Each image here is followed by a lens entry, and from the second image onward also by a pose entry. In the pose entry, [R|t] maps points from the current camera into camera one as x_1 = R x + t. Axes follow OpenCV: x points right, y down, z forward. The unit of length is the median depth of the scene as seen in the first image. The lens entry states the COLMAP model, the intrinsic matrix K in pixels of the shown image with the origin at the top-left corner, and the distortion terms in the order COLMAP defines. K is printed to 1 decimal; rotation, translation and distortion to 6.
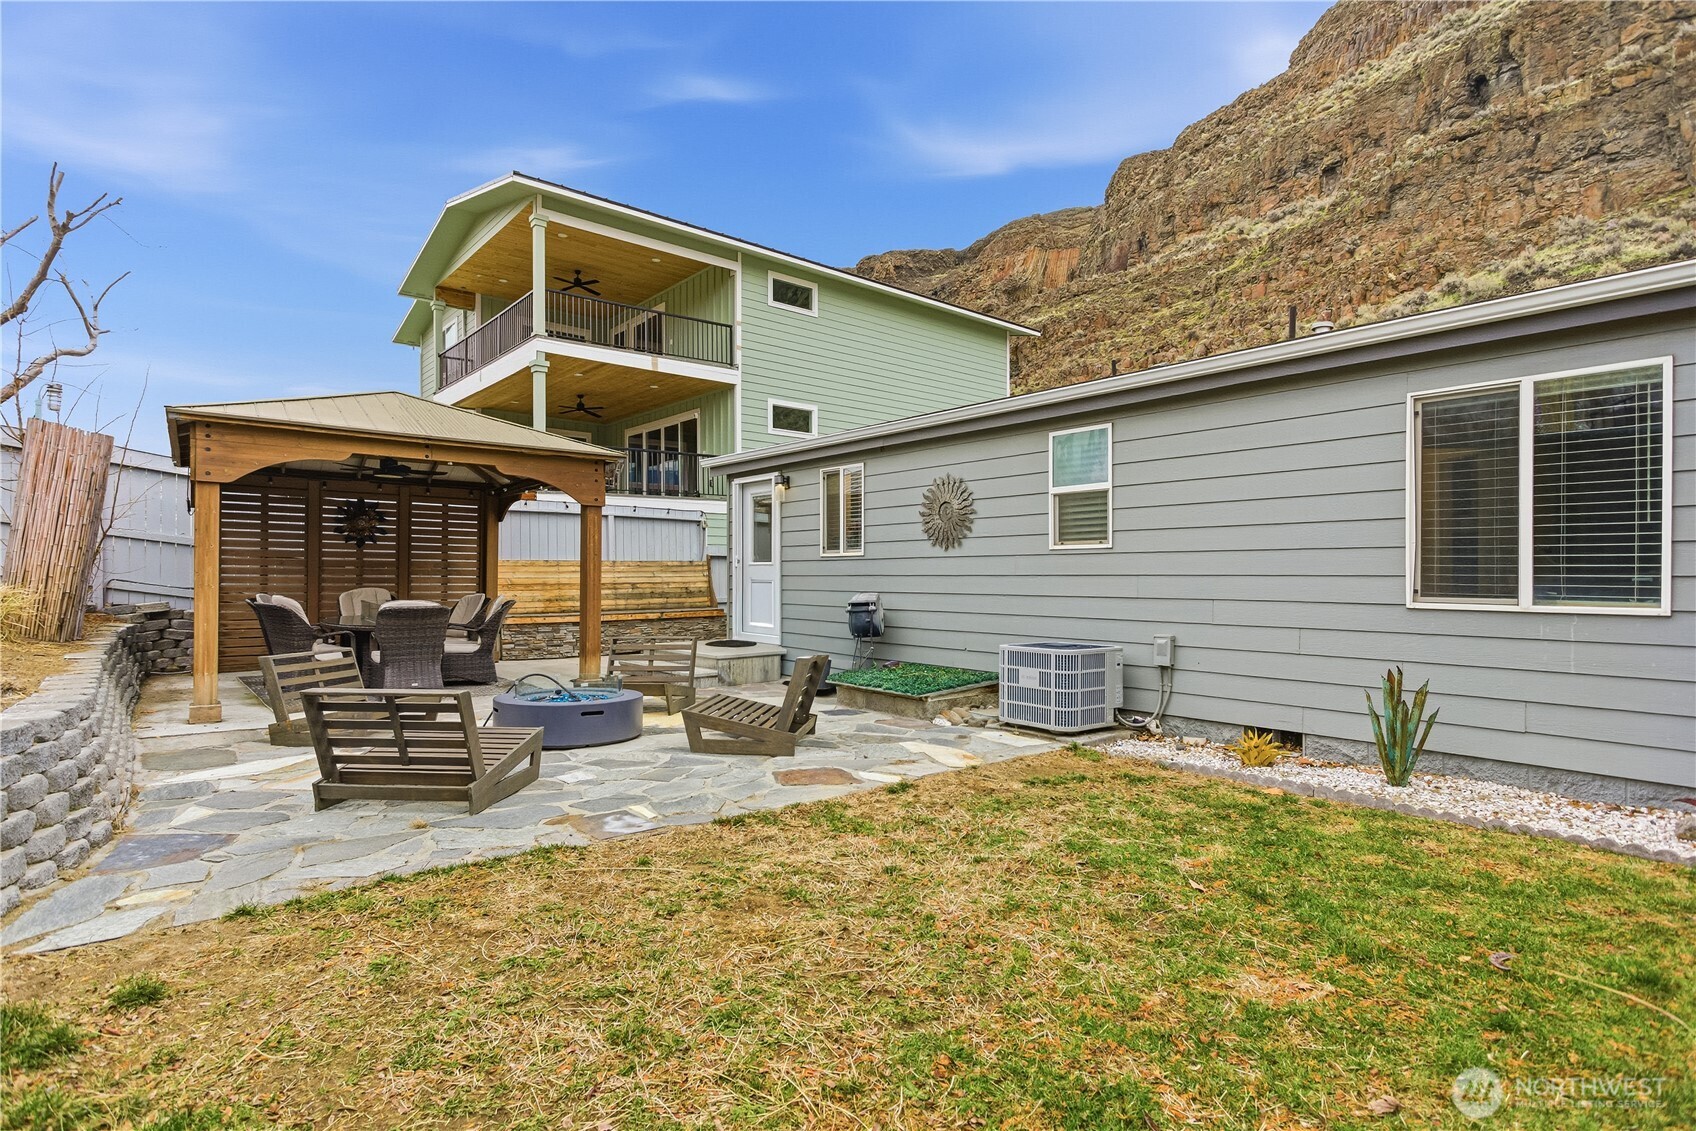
lens RADIAL K [[854.4, 0, 843.1], [0, 854.4, 585.8], [0, 0, 1]] dist [-0.001751, -0.000815]
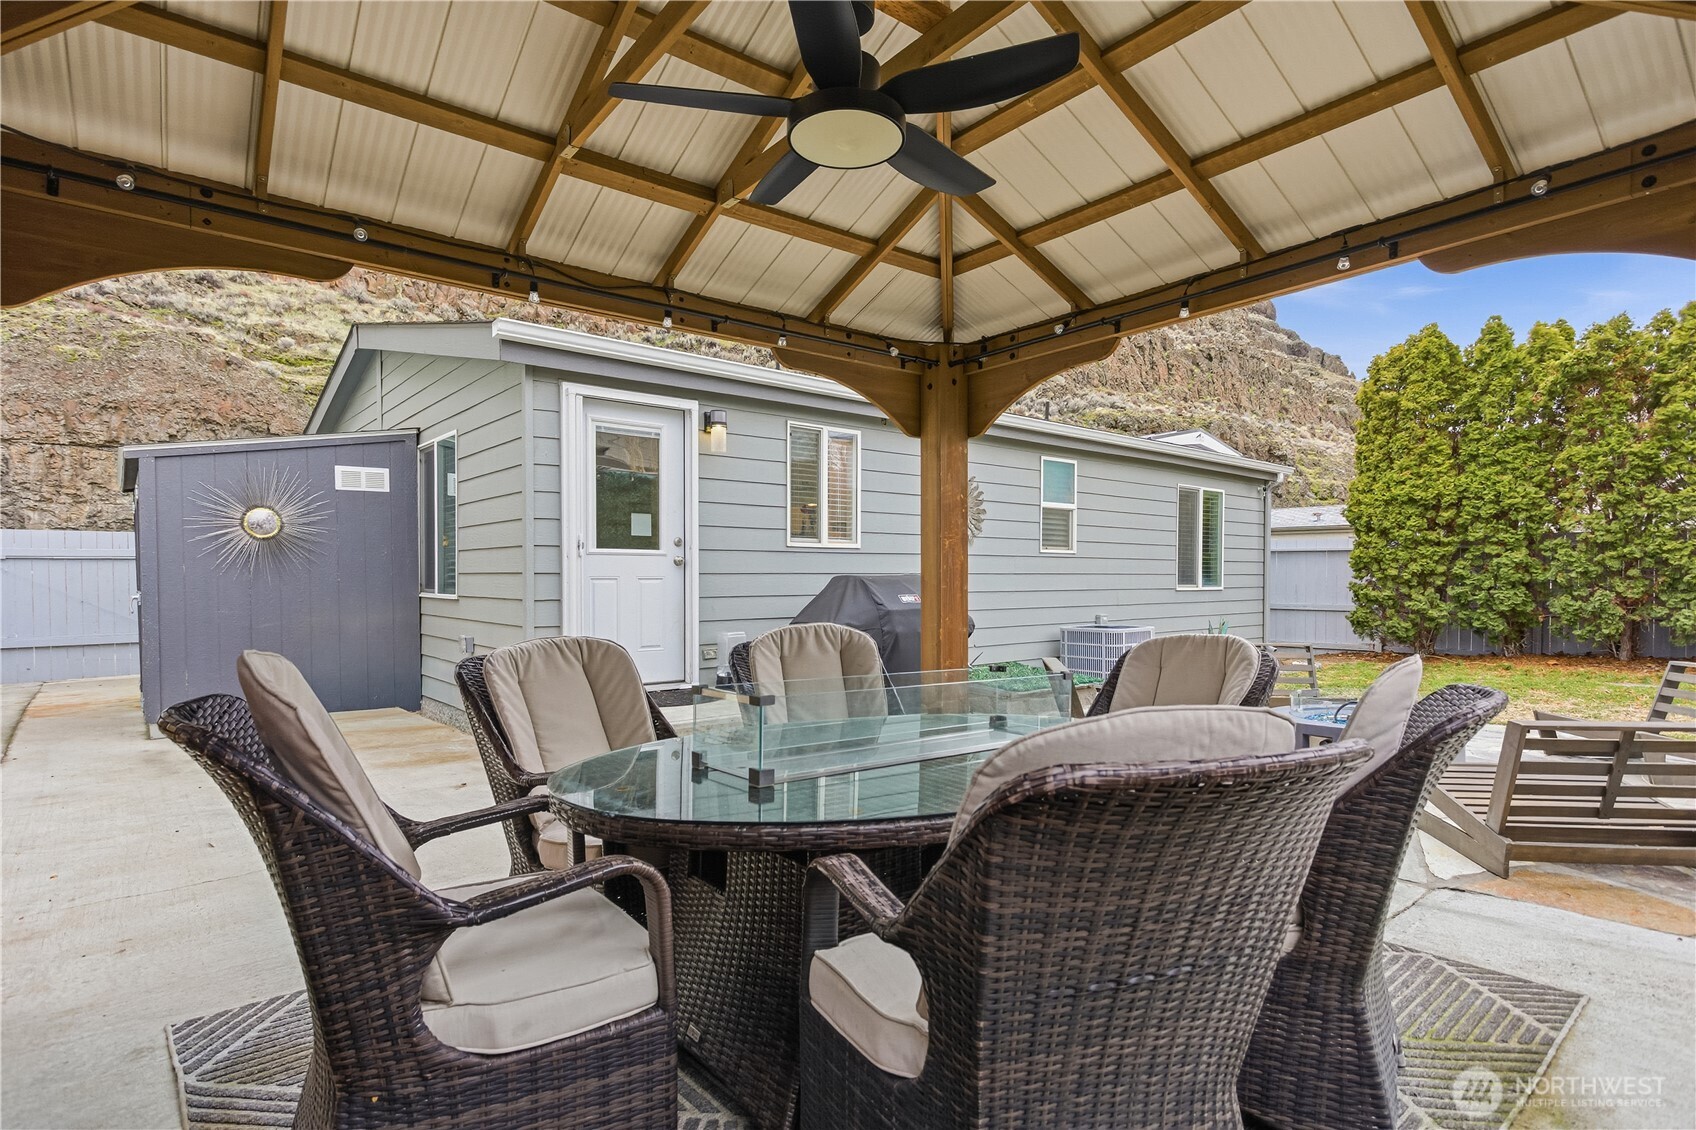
lens RADIAL K [[854.4, 0, 843.1], [0, 854.4, 585.3], [0, 0, 1]] dist [-0.001751, -0.000815]
pose [[-0.001474, -0.011326, 0.999935, -0.769602], [0.012000, 0.999864, 0.011343, -0.010371], [-0.999927, 0.012016, -0.001338, 1.021484]]
